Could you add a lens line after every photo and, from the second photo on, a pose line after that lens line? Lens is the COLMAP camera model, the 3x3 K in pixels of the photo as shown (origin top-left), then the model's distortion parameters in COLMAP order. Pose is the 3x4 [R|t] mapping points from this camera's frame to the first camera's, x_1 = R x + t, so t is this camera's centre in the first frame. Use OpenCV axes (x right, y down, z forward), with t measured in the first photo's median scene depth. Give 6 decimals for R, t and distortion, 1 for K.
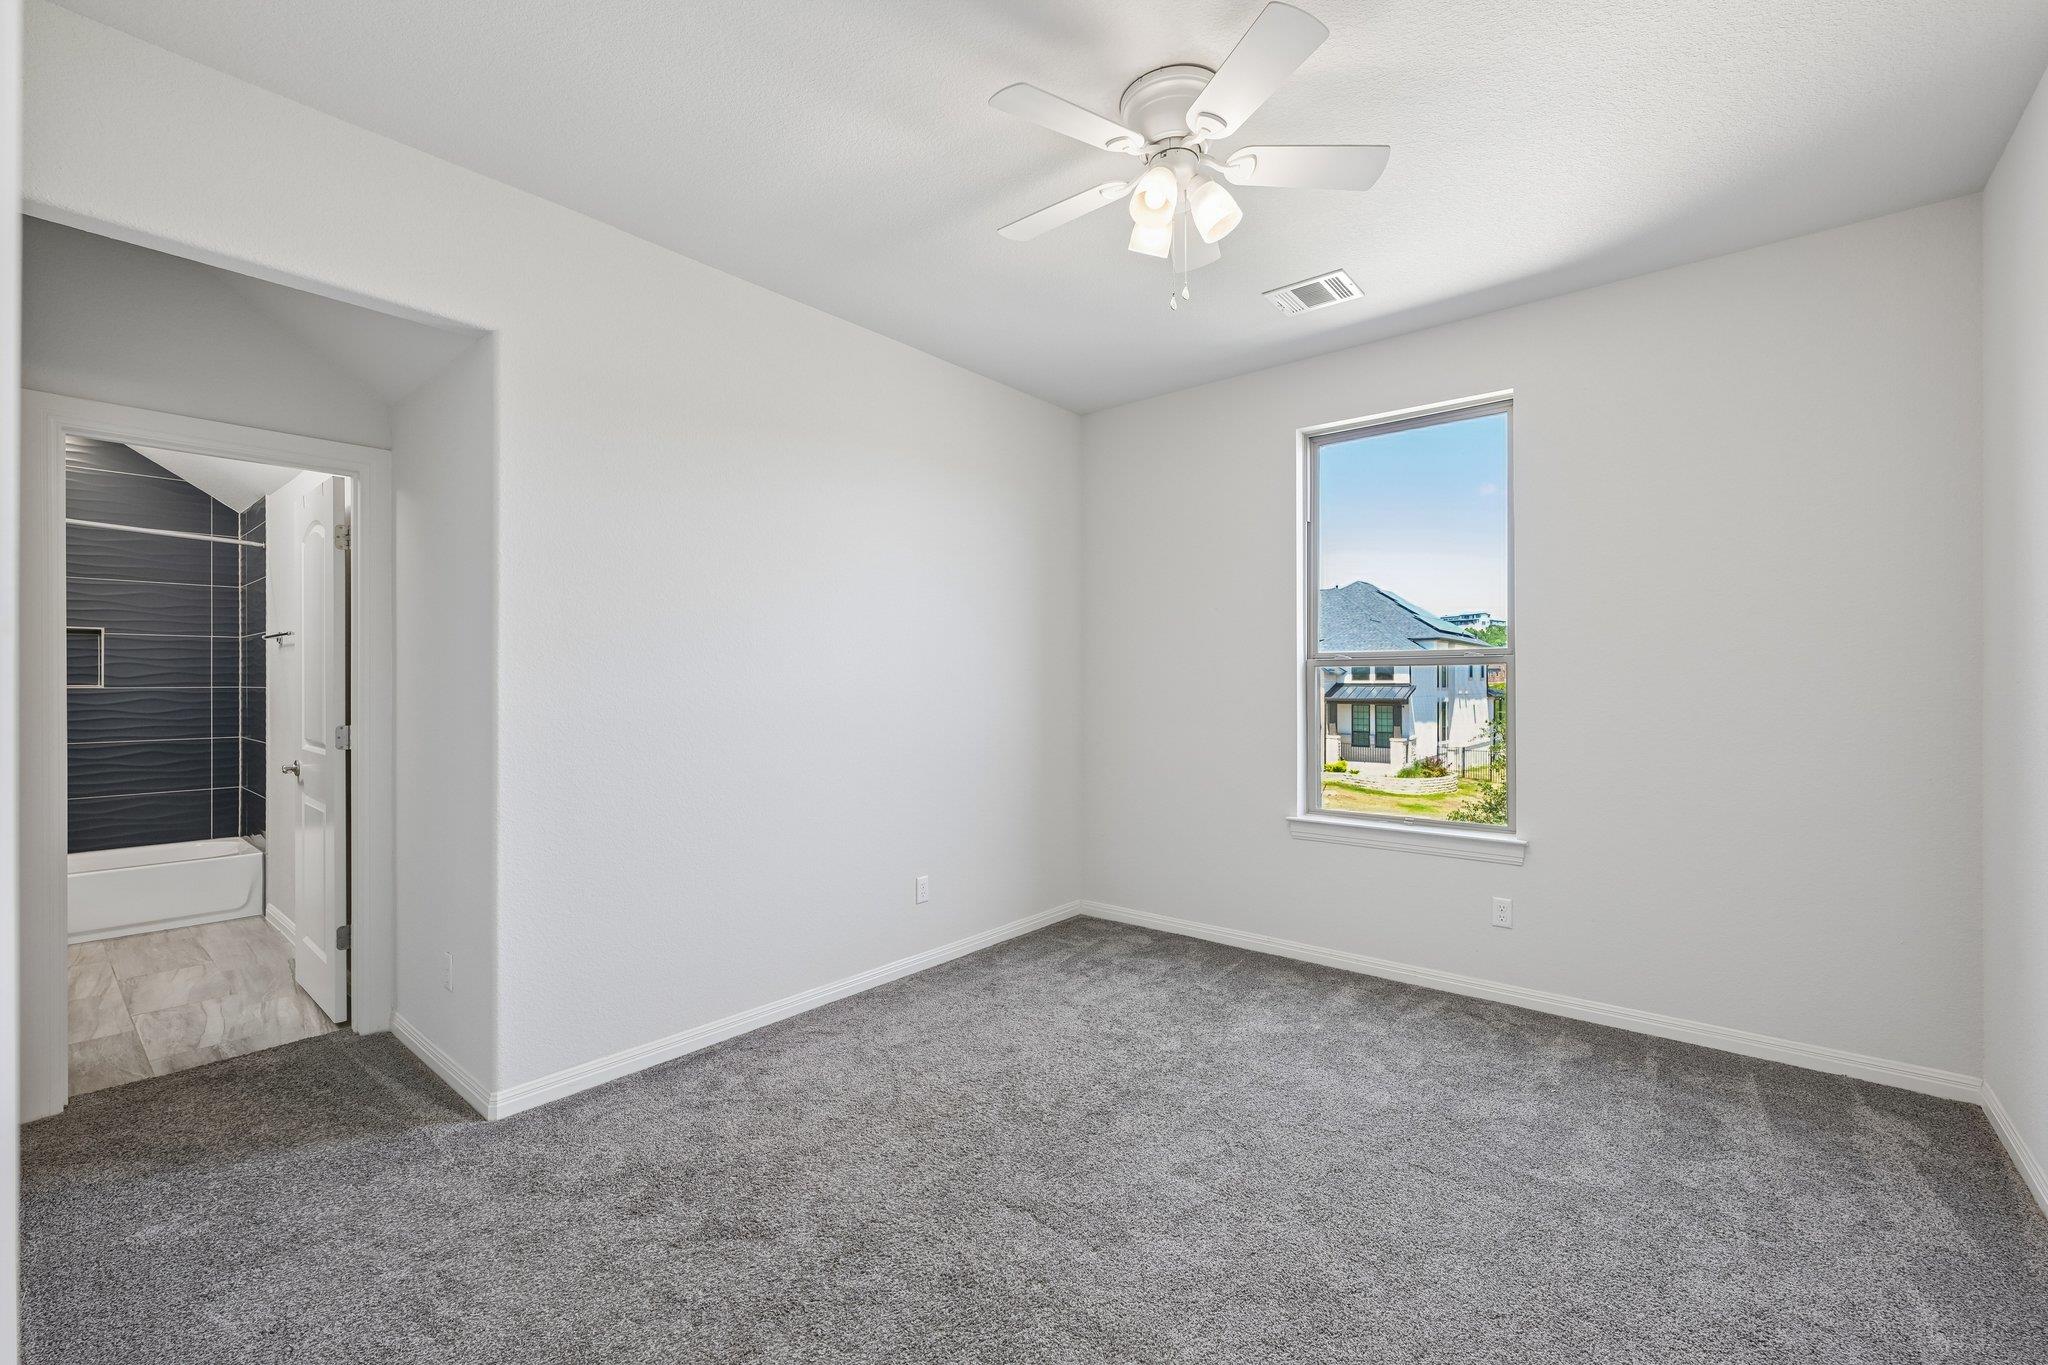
lens RADIAL K [[854.3, 0, 1026.3], [0, 854.3, 684.8], [0, 0, 1]] dist [-0.003059, 0.001380]
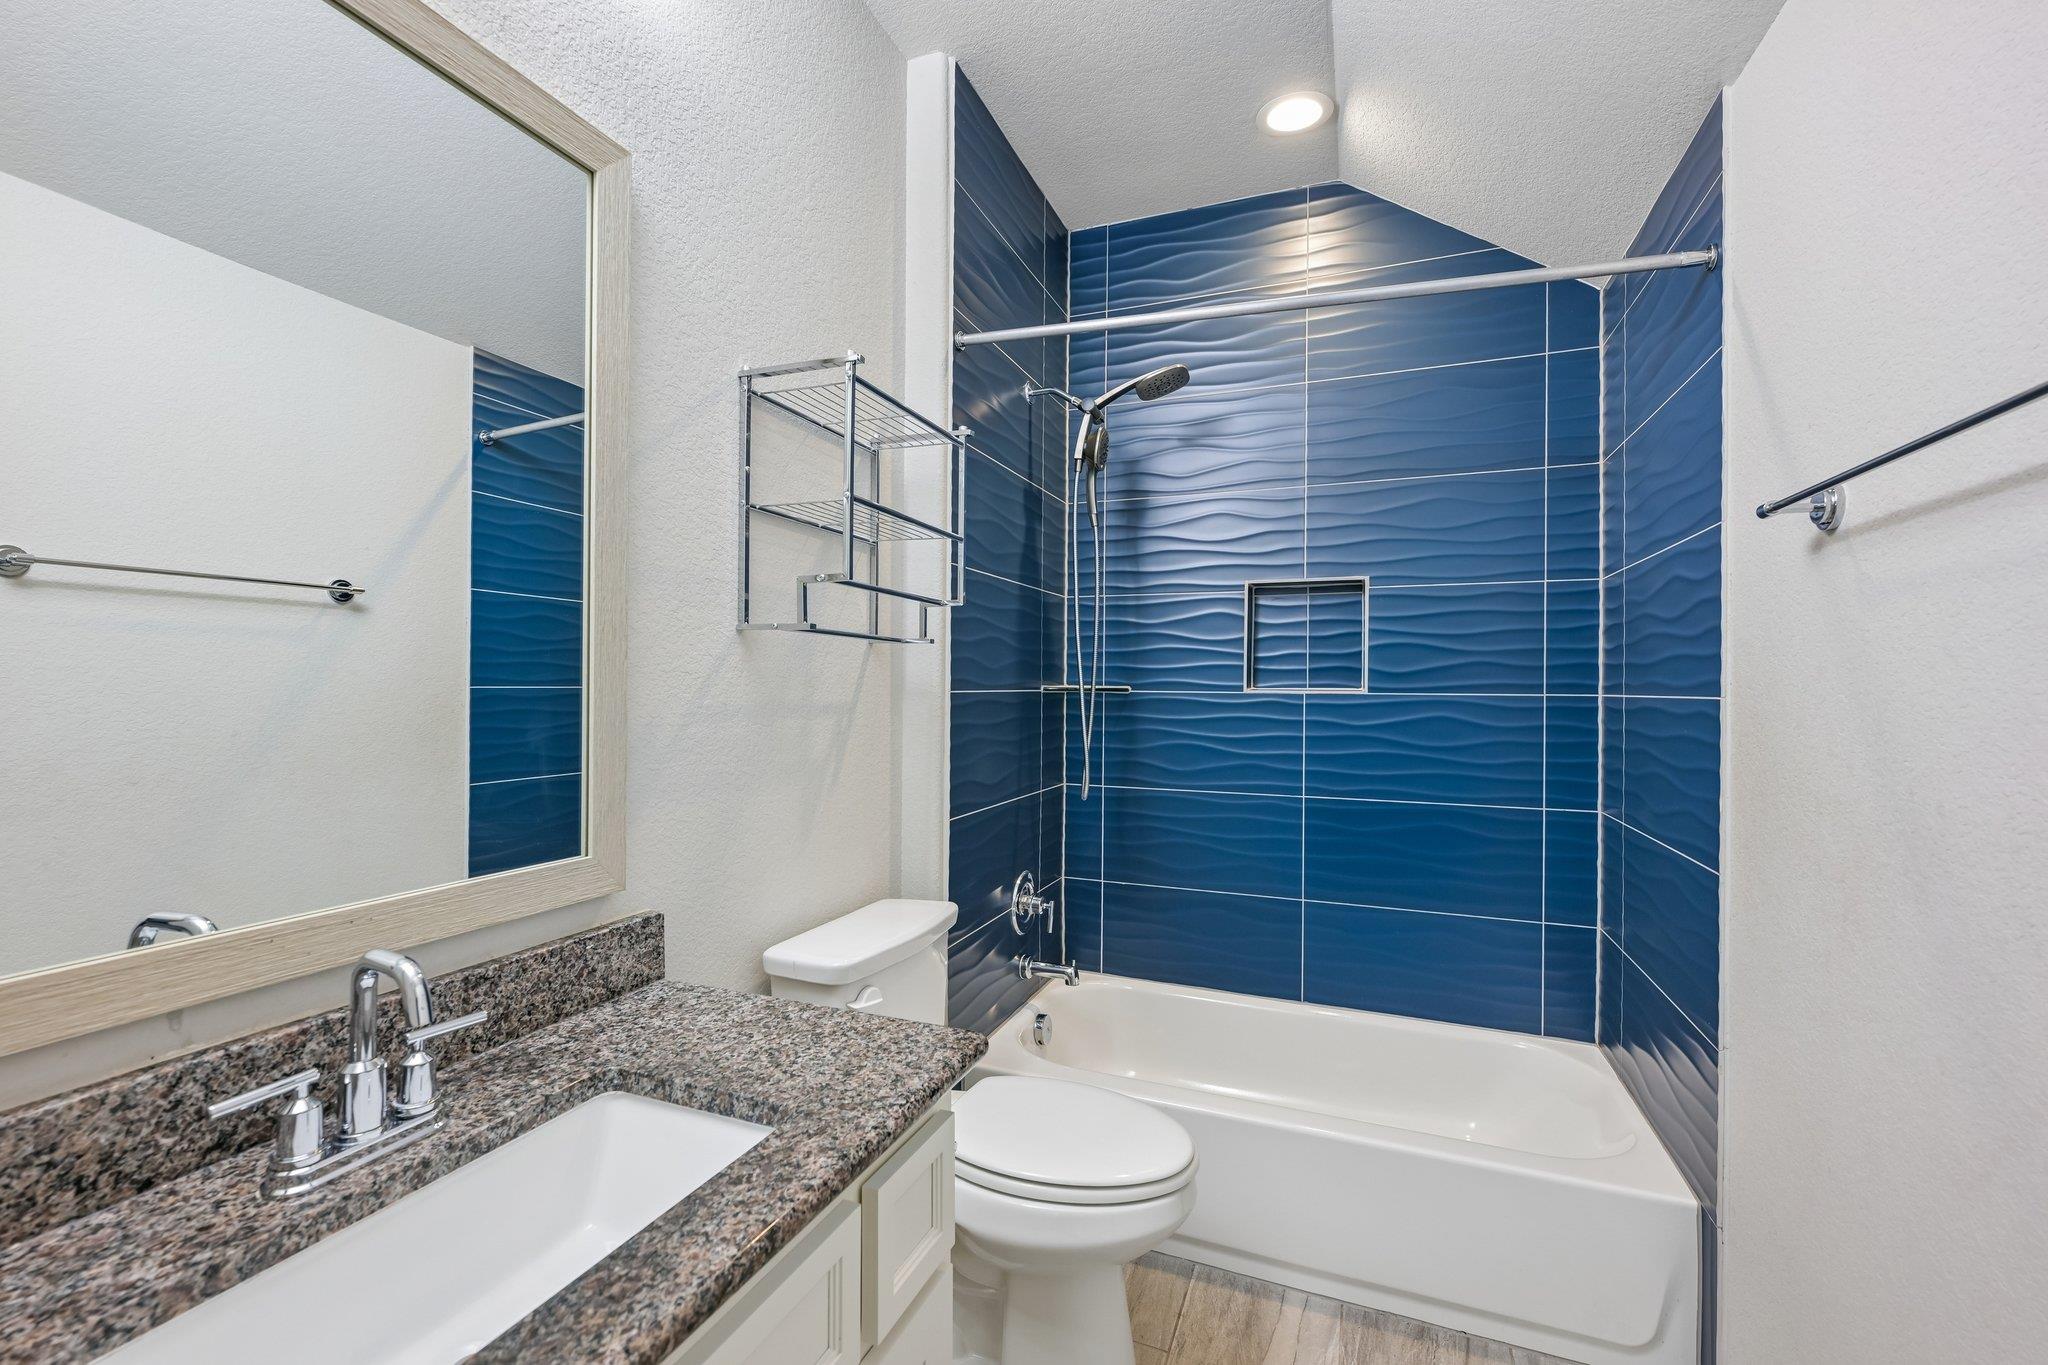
lens RADIAL K [[854.3, 0, 1020.0], [0, 854.3, 681.7], [0, 0, 1]] dist [-0.003059, 0.001380]
pose [[0.309410, -0.003704, -0.950921, -0.658134], [-0.009873, 0.999926, -0.007108, 0.001977], [0.950877, 0.011588, 0.309351, 0.642375]]
